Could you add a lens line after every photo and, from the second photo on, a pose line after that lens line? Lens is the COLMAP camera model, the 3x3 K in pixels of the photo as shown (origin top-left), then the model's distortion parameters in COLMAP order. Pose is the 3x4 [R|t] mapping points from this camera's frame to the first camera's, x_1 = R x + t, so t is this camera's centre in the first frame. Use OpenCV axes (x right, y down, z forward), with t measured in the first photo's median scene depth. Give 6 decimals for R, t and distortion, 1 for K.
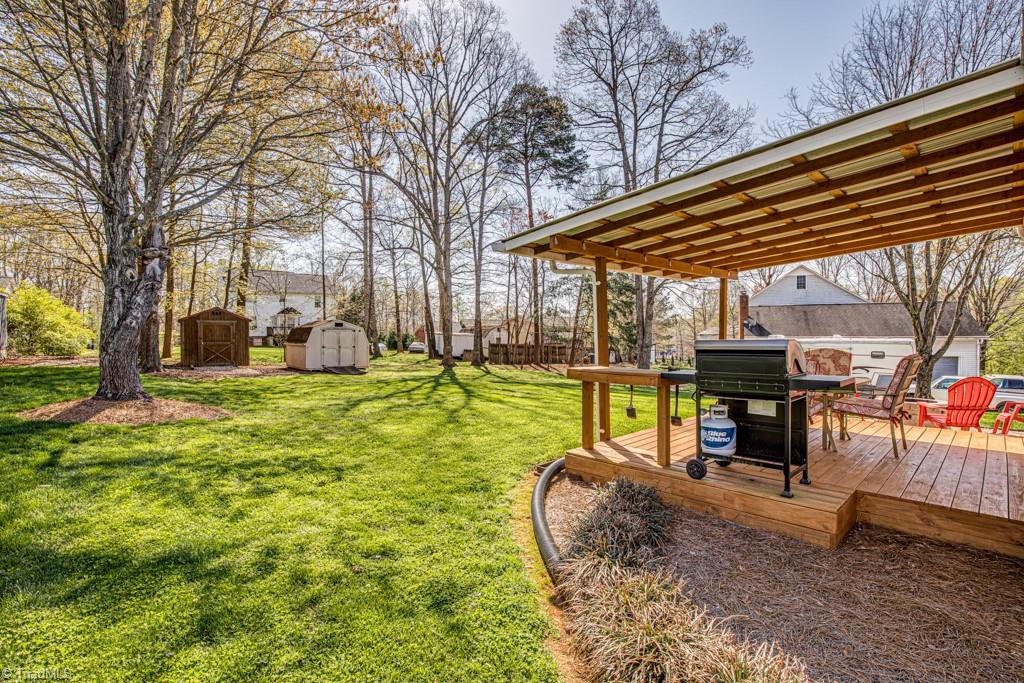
lens RADIAL K [[470.8, 0, 512.0], [0, 470.8, 341.5], [0, 0, 1]] dist [-0.027510, 0.000720]
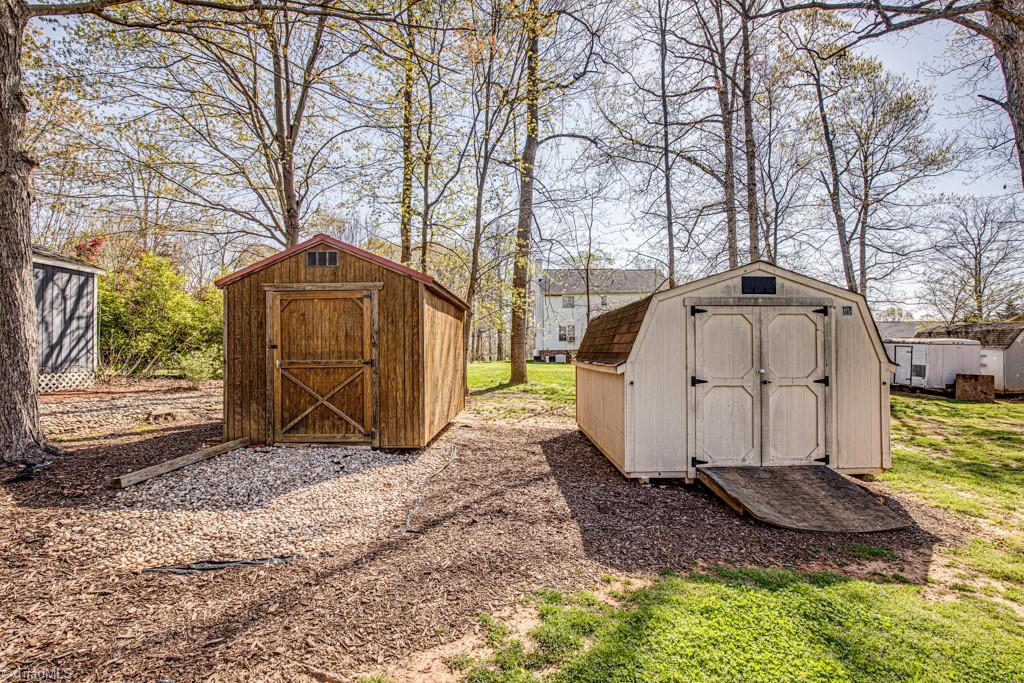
lens RADIAL K [[460.6, 0, 520.1], [0, 460.6, 340.6], [0, 0, 1]] dist [-0.024654, 0.000701]
pose [[0.792297, -0.020052, -0.609807, -0.325901], [-0.001224, 0.999406, -0.034452, -0.000624], [0.610135, 0.028043, 0.791801, 0.751209]]
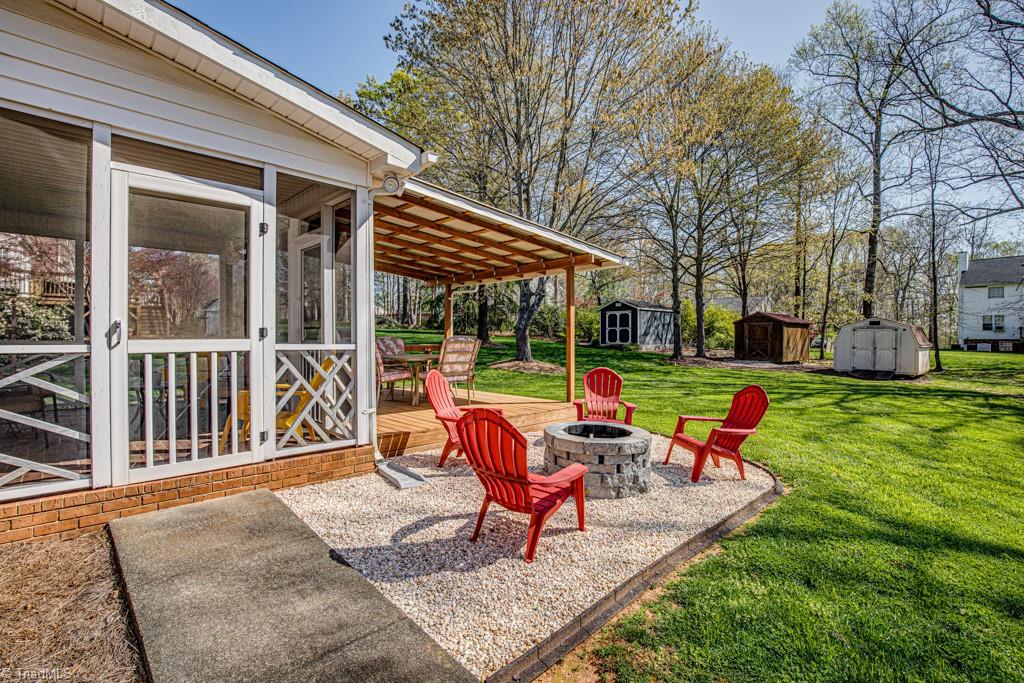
lens RADIAL K [[460.6, 0, 520.1], [0, 460.6, 340.6], [0, 0, 1]] dist [-0.024654, 0.000701]
pose [[0.050050, 0.008663, -0.998709, 0.461572], [-0.019674, 0.999777, 0.007686, 0.003536], [0.998553, 0.019264, 0.050209, 0.283958]]
